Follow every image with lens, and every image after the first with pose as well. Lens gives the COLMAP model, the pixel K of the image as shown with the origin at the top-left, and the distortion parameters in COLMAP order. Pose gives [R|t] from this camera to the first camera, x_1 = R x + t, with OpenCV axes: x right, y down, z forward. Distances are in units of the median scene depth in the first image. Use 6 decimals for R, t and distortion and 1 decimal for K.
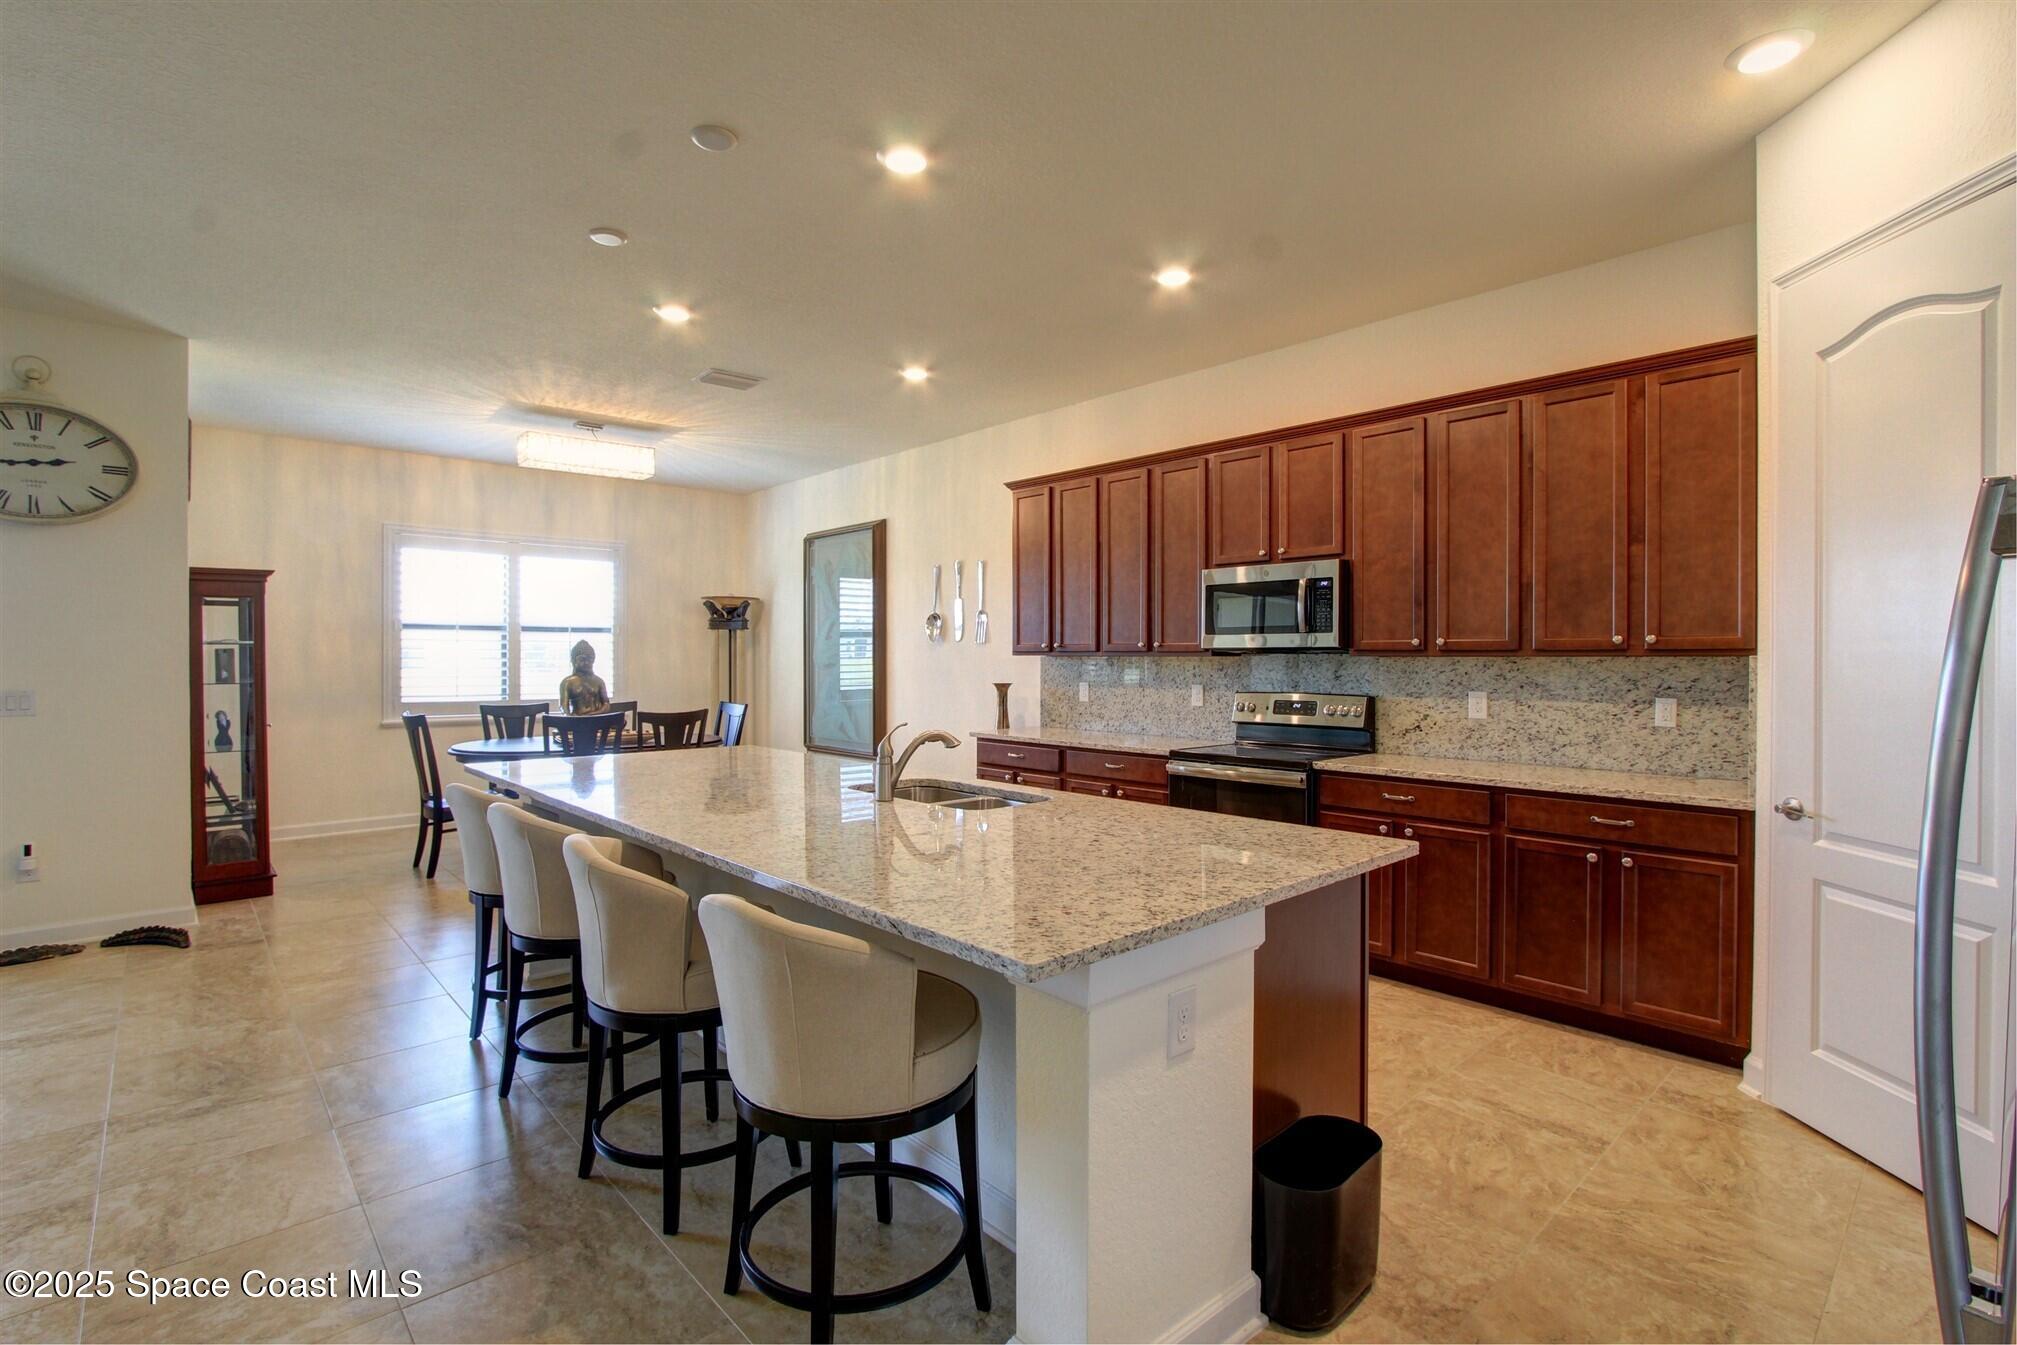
lens RADIAL K [[934.5, 0, 1006.9], [0, 934.5, 676.1], [0, 0, 1]] dist [-0.017606, 0.000440]
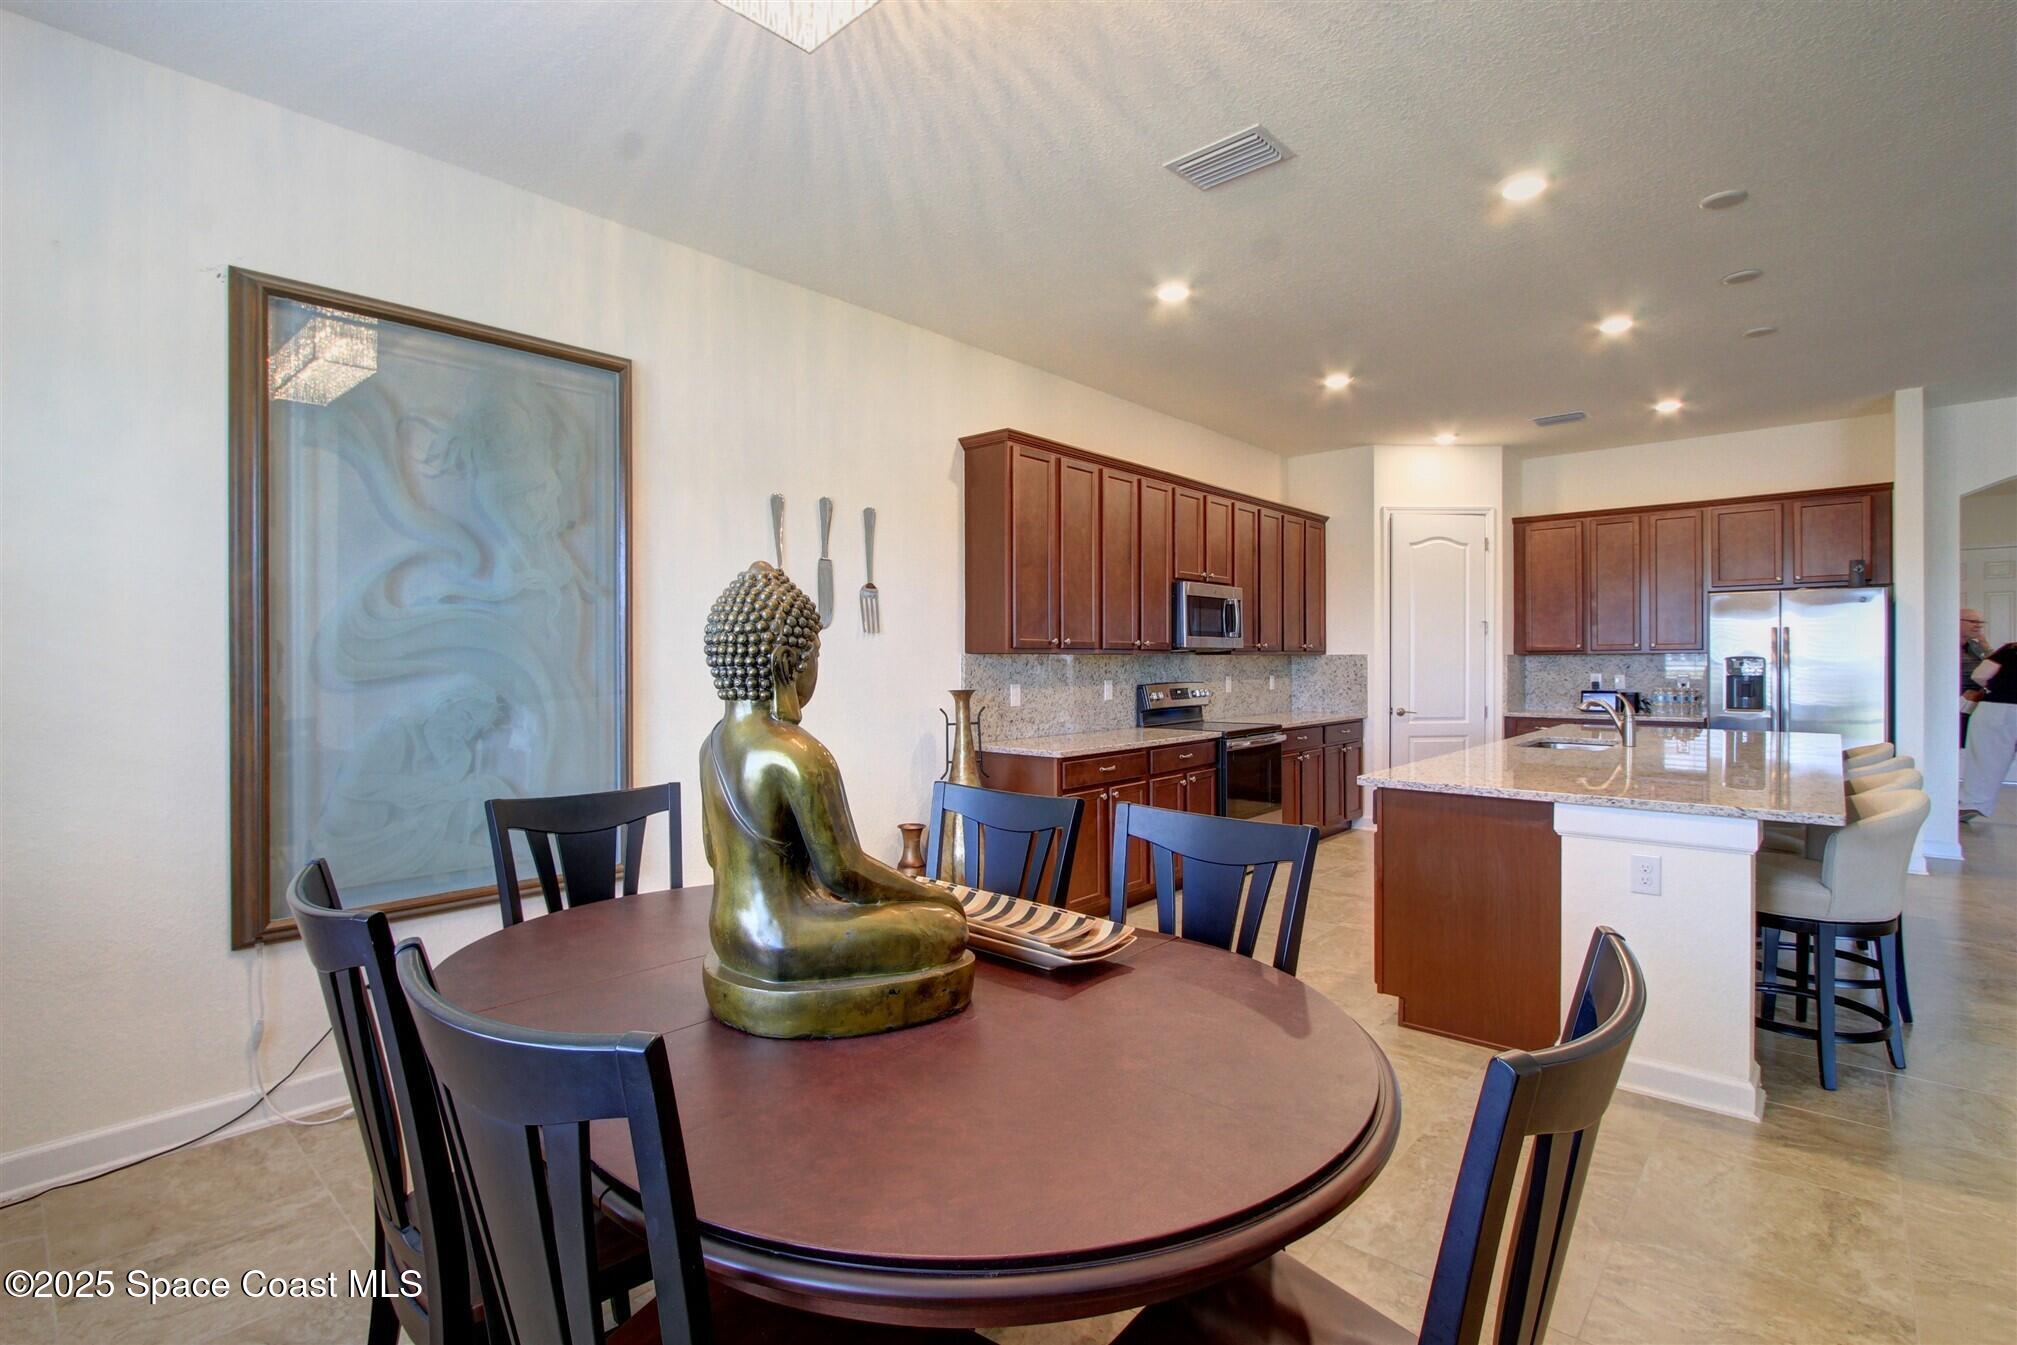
lens RADIAL K [[934.5, 0, 1006.2], [0, 934.5, 661.4], [0, 0, 1]] dist [-0.017606, 0.000440]
pose [[-0.093045, 0.000506, 0.995662, -0.984539], [0.026489, 0.999647, 0.001967, -0.020674], [-0.995309, 0.026557, -0.093026, 1.377819]]
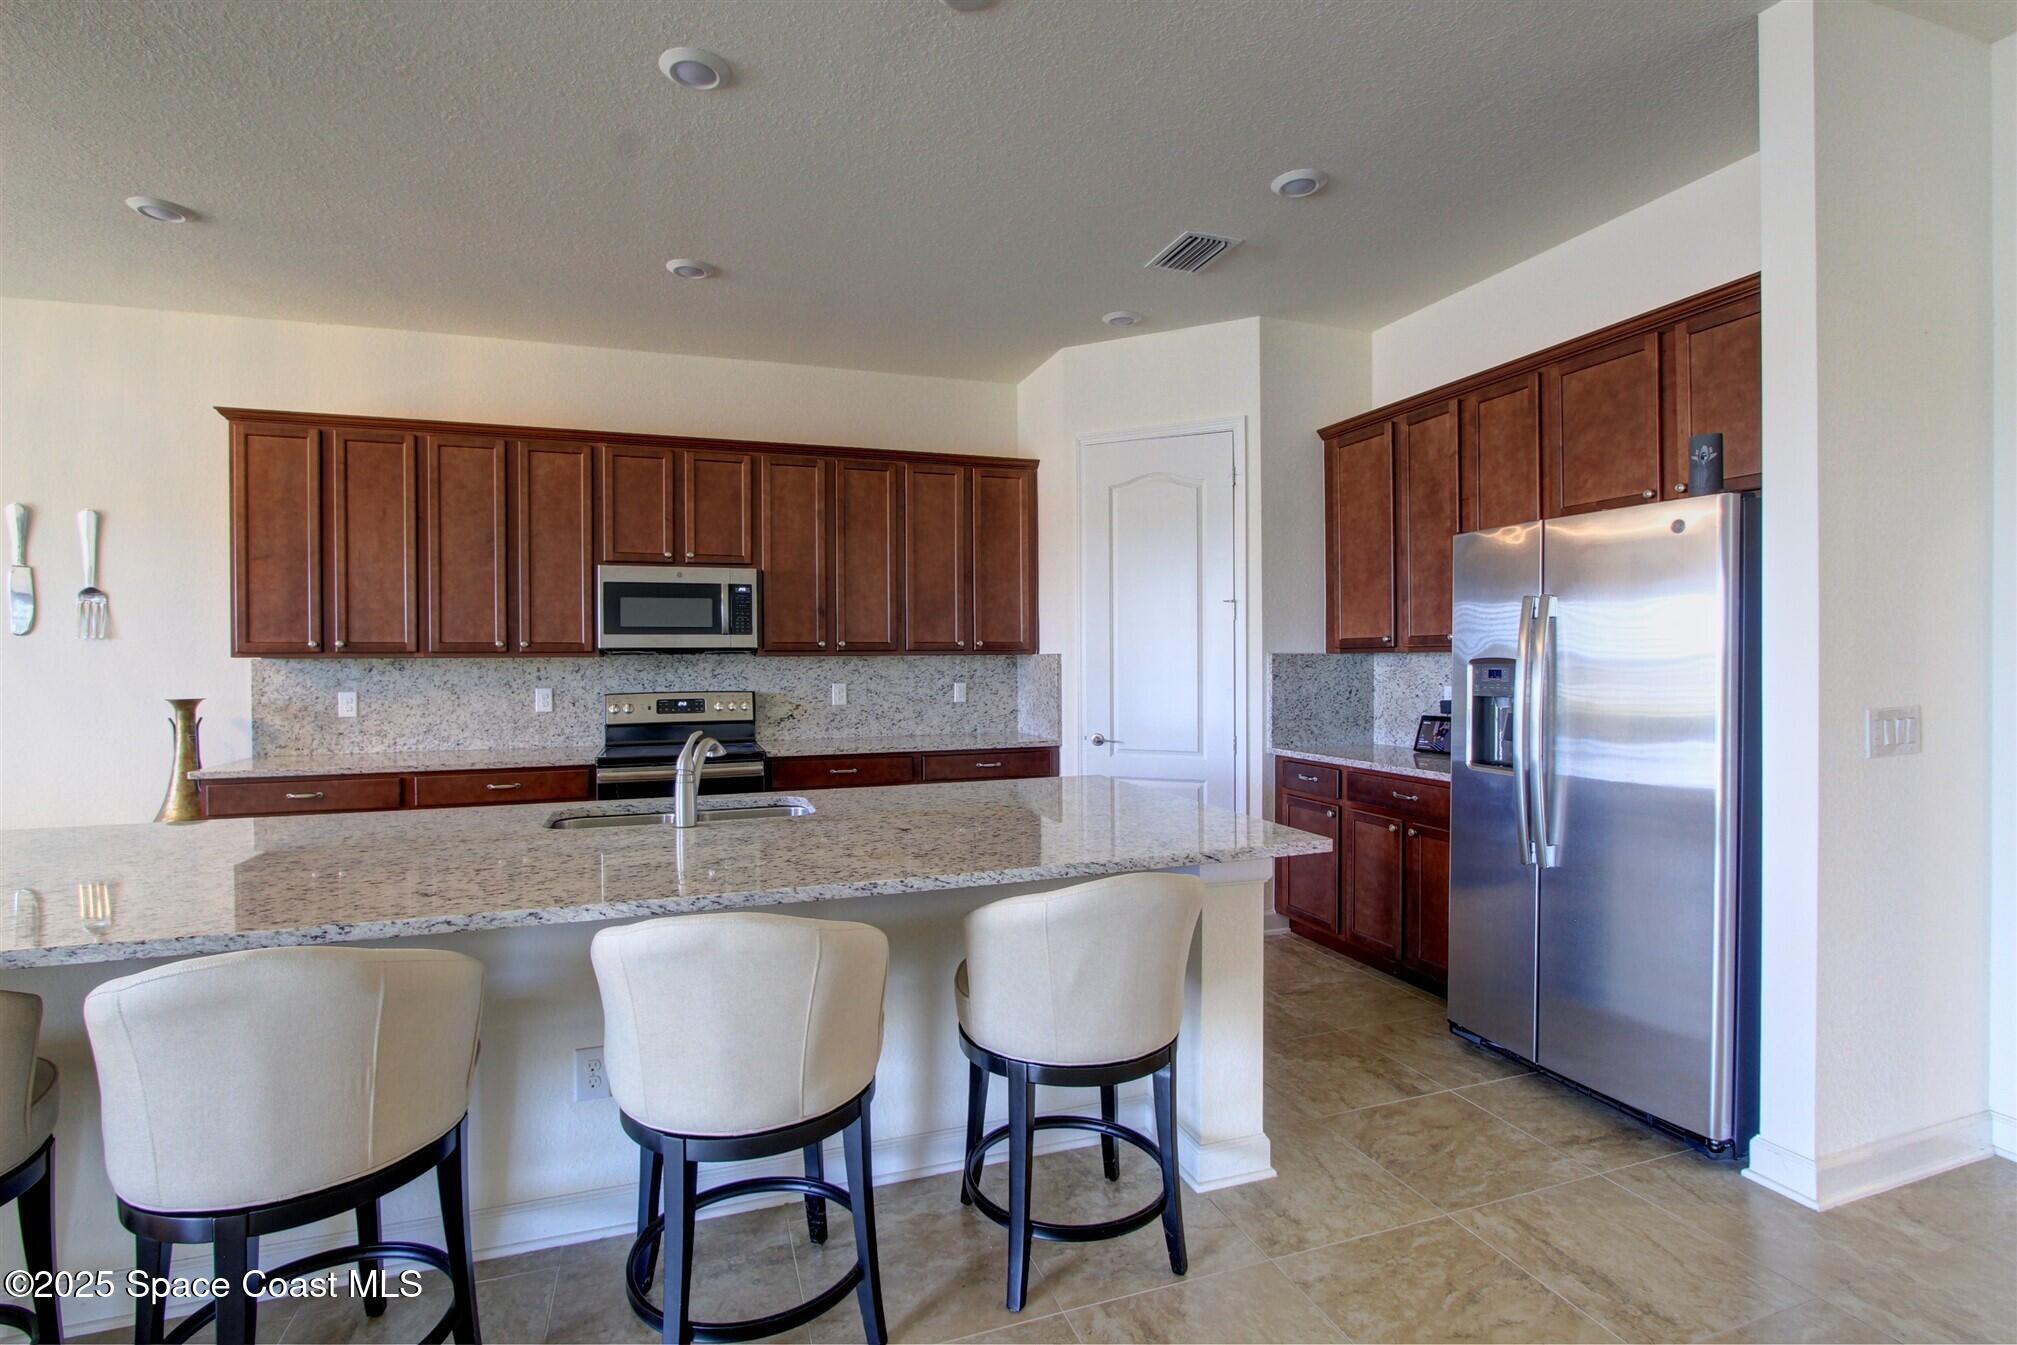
lens RADIAL K [[934.5, 0, 1004.3], [0, 934.5, 664.3], [0, 0, 1]] dist [-0.017606, 0.000440]
pose [[0.403075, -0.006984, 0.915140, -0.500741], [0.025511, 0.999668, -0.003607, 0.000555], [-0.914811, 0.024800, 0.403119, 0.253744]]
